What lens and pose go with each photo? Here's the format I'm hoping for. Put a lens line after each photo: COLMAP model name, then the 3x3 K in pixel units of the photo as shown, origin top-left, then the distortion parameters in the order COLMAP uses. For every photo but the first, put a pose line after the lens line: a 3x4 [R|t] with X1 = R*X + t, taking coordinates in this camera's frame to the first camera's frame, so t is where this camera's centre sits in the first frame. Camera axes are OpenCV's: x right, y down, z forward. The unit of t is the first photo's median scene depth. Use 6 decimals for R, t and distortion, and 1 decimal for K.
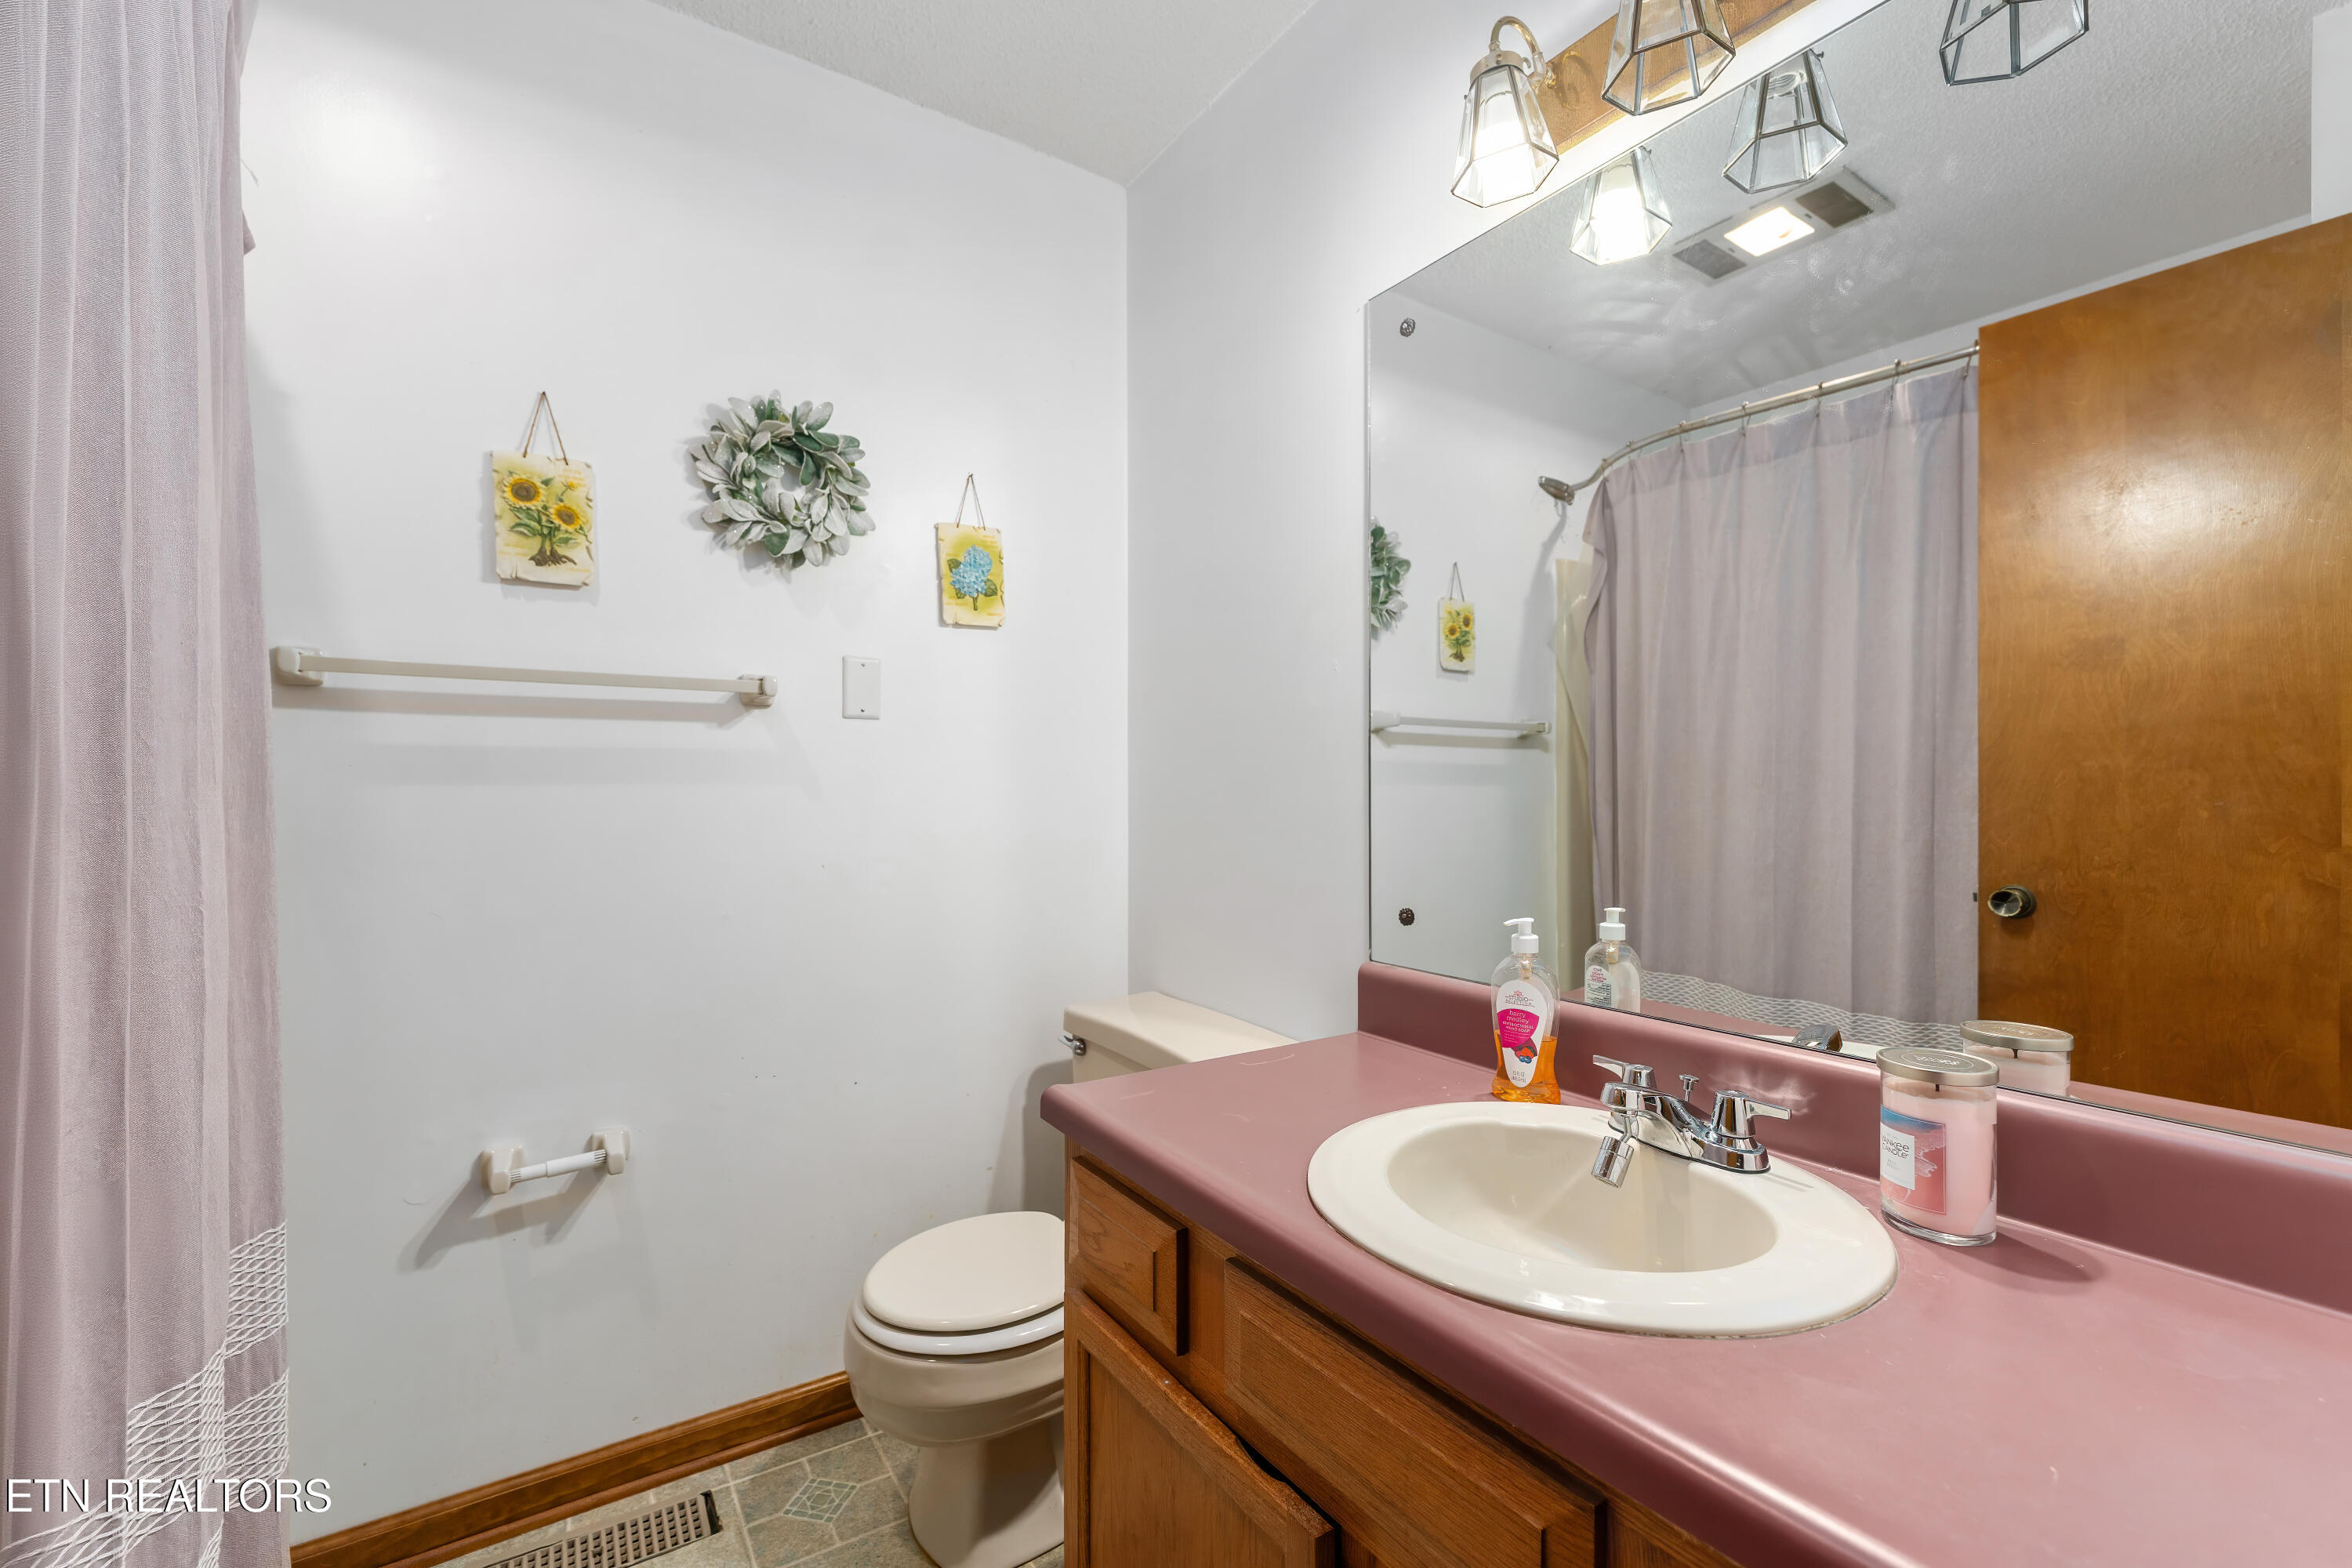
lens RADIAL K [[994.0, 0, 1176.0], [0, 994.0, 784.0], [0, 0, 1]] dist [0.000759, 0.000045]
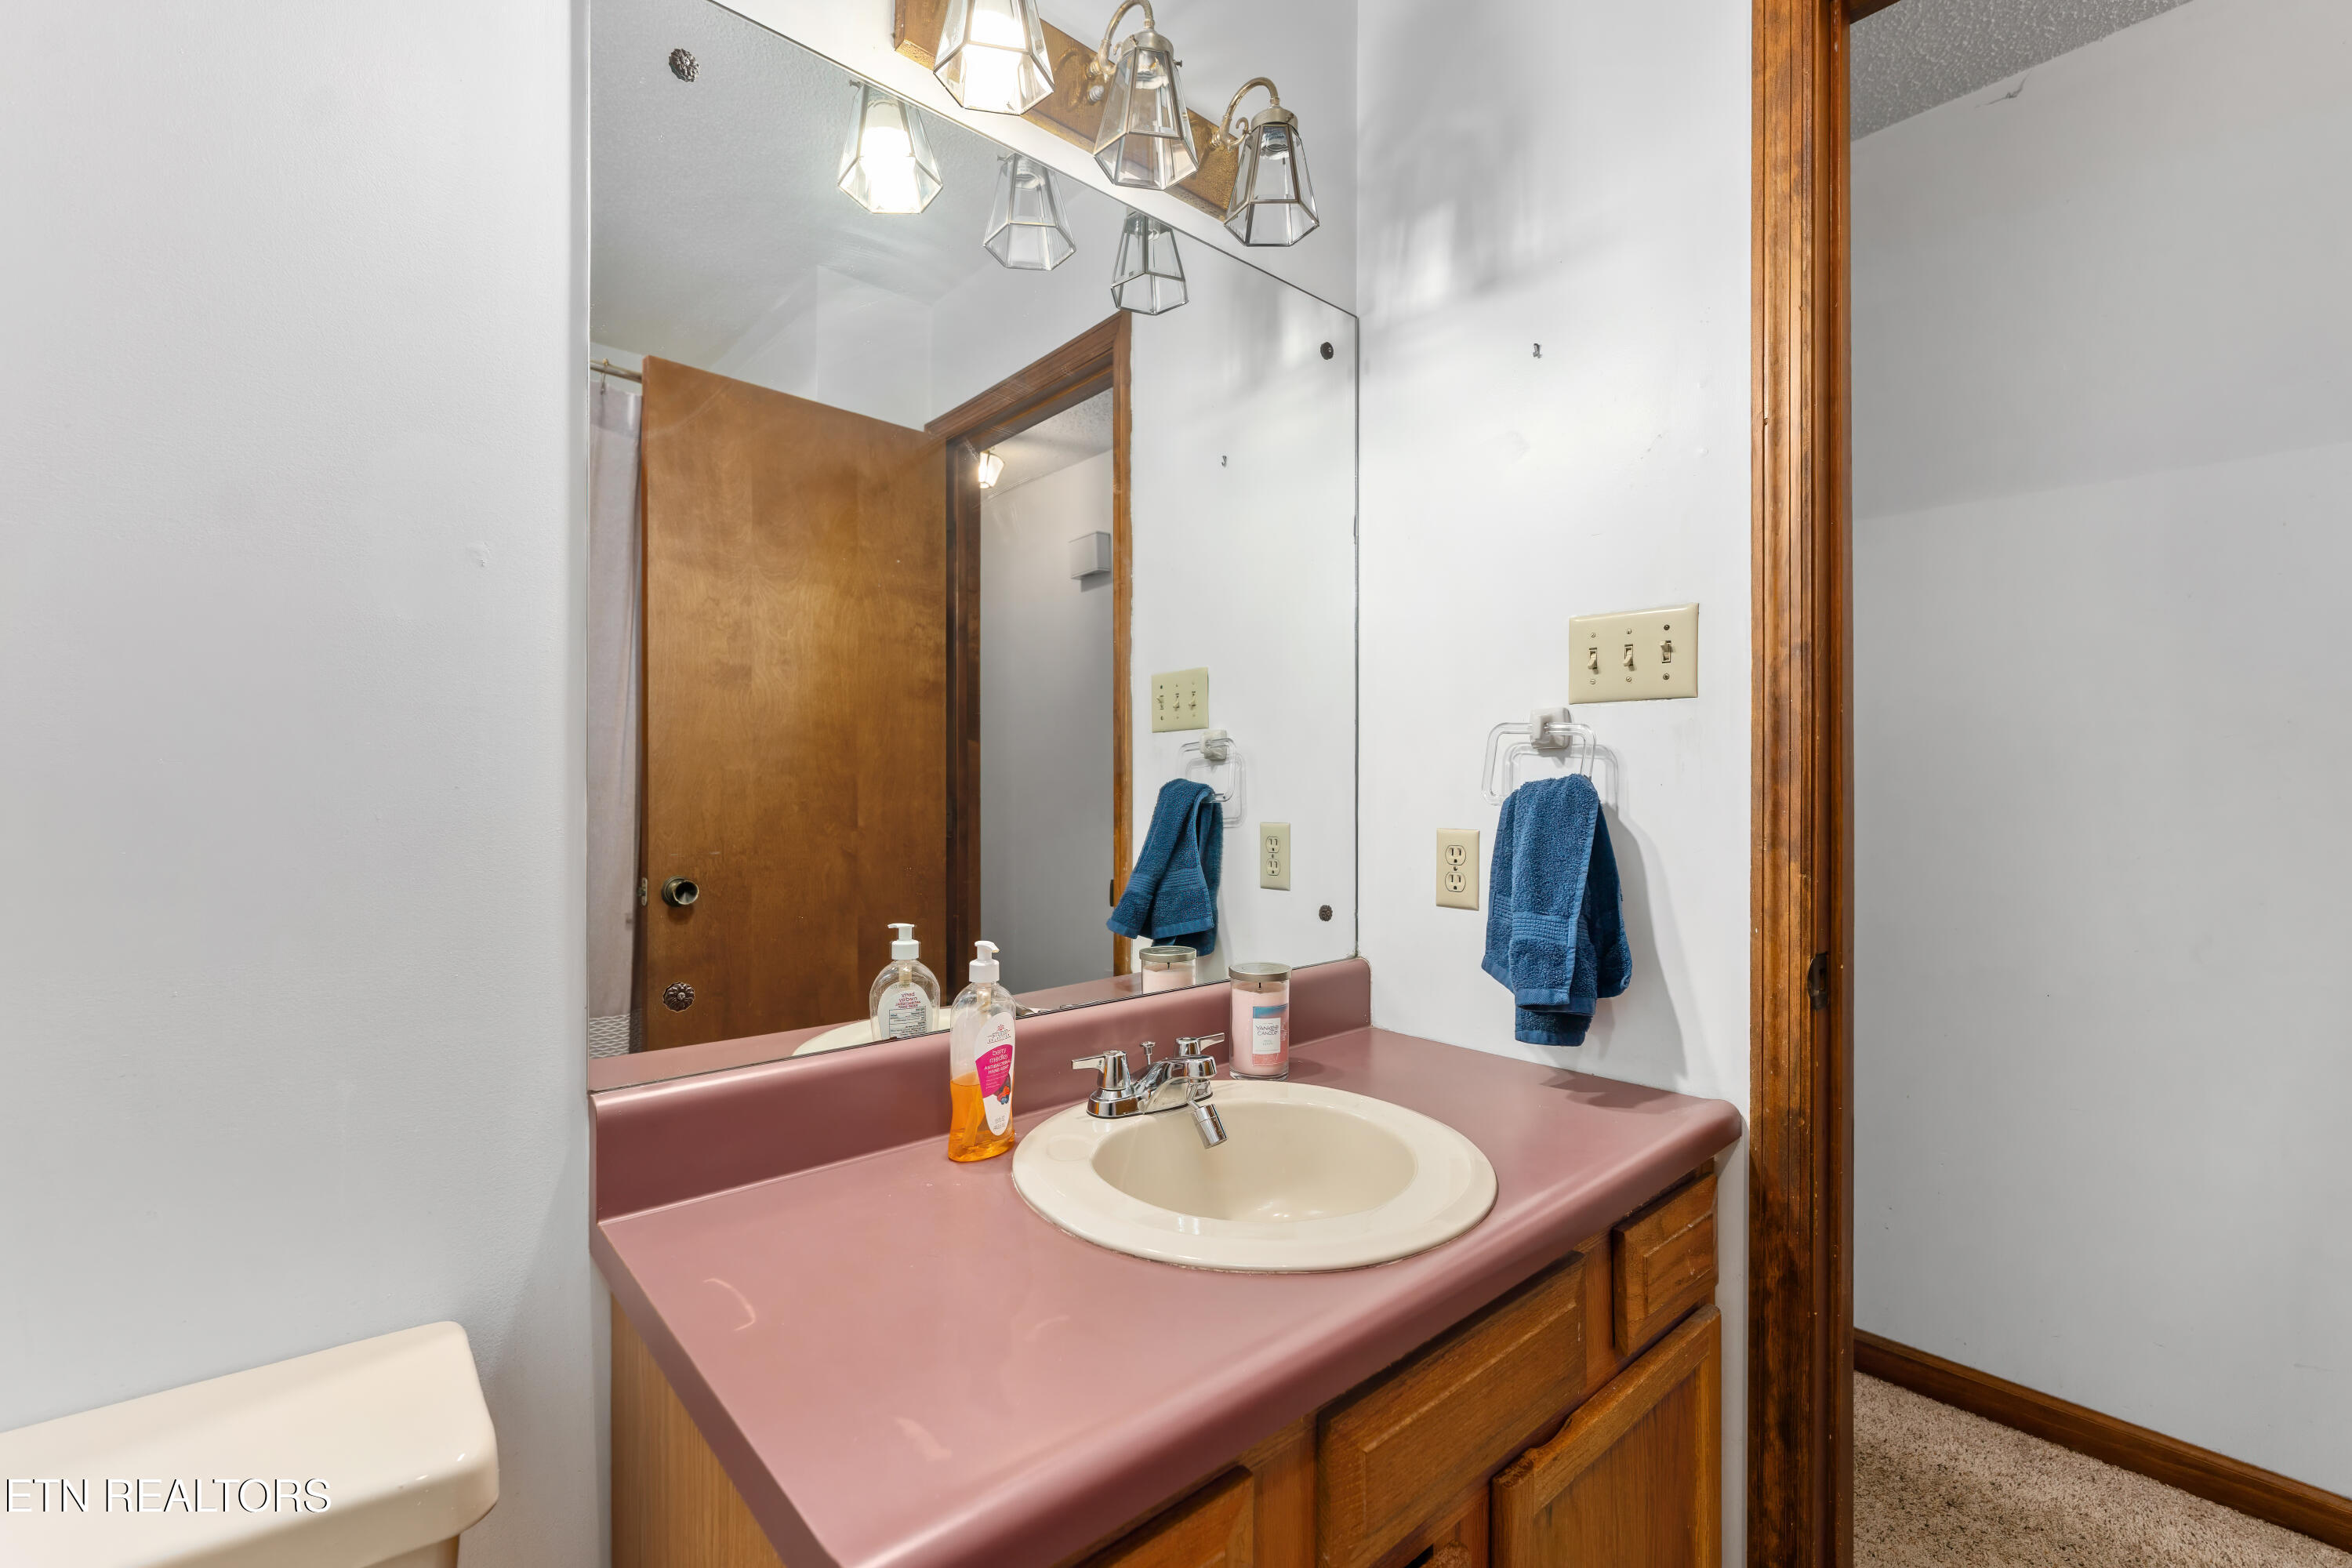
lens RADIAL K [[994.0, 0, 1176.0], [0, 994.0, 784.0], [0, 0, 1]] dist [0.000759, 0.000045]
pose [[-0.143351, 0.004380, 0.989662, -0.391705], [-0.003022, 0.999984, -0.004863, 0.002949], [-0.989667, -0.003687, -0.143335, 0.720198]]
